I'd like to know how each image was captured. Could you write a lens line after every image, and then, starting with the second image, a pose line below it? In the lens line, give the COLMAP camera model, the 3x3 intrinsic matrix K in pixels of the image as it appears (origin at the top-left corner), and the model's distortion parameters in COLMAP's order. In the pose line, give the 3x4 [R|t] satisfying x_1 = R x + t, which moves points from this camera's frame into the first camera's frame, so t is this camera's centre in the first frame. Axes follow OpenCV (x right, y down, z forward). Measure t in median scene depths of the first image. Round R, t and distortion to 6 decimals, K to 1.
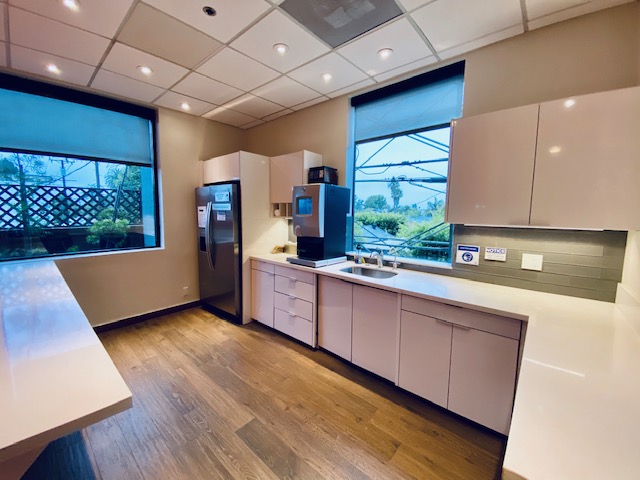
lens RADIAL K [[262.7, 0, 316.4], [0, 262.7, 237.3], [0, 0, 1]] dist [0.014180, -0.001251]
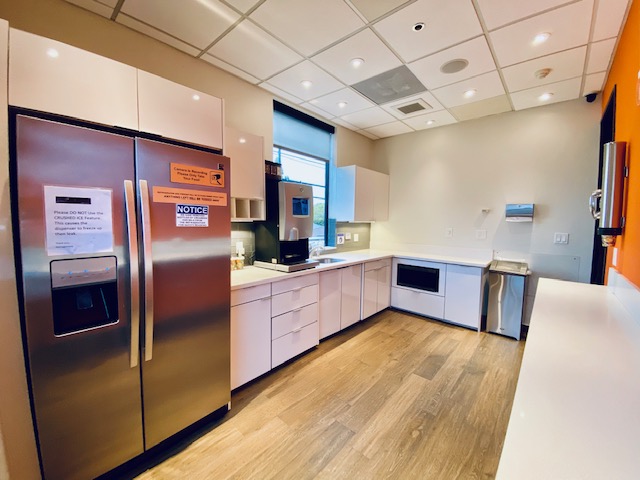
lens RADIAL K [[262.7, 0, 317.1], [0, 262.7, 238.7], [0, 0, 1]] dist [0.014180, -0.001251]
pose [[0.002960, -0.085990, 0.996292, -1.195343], [0.086660, 0.992570, 0.085411, -0.098246], [-0.996234, 0.086086, 0.010390, 1.139982]]
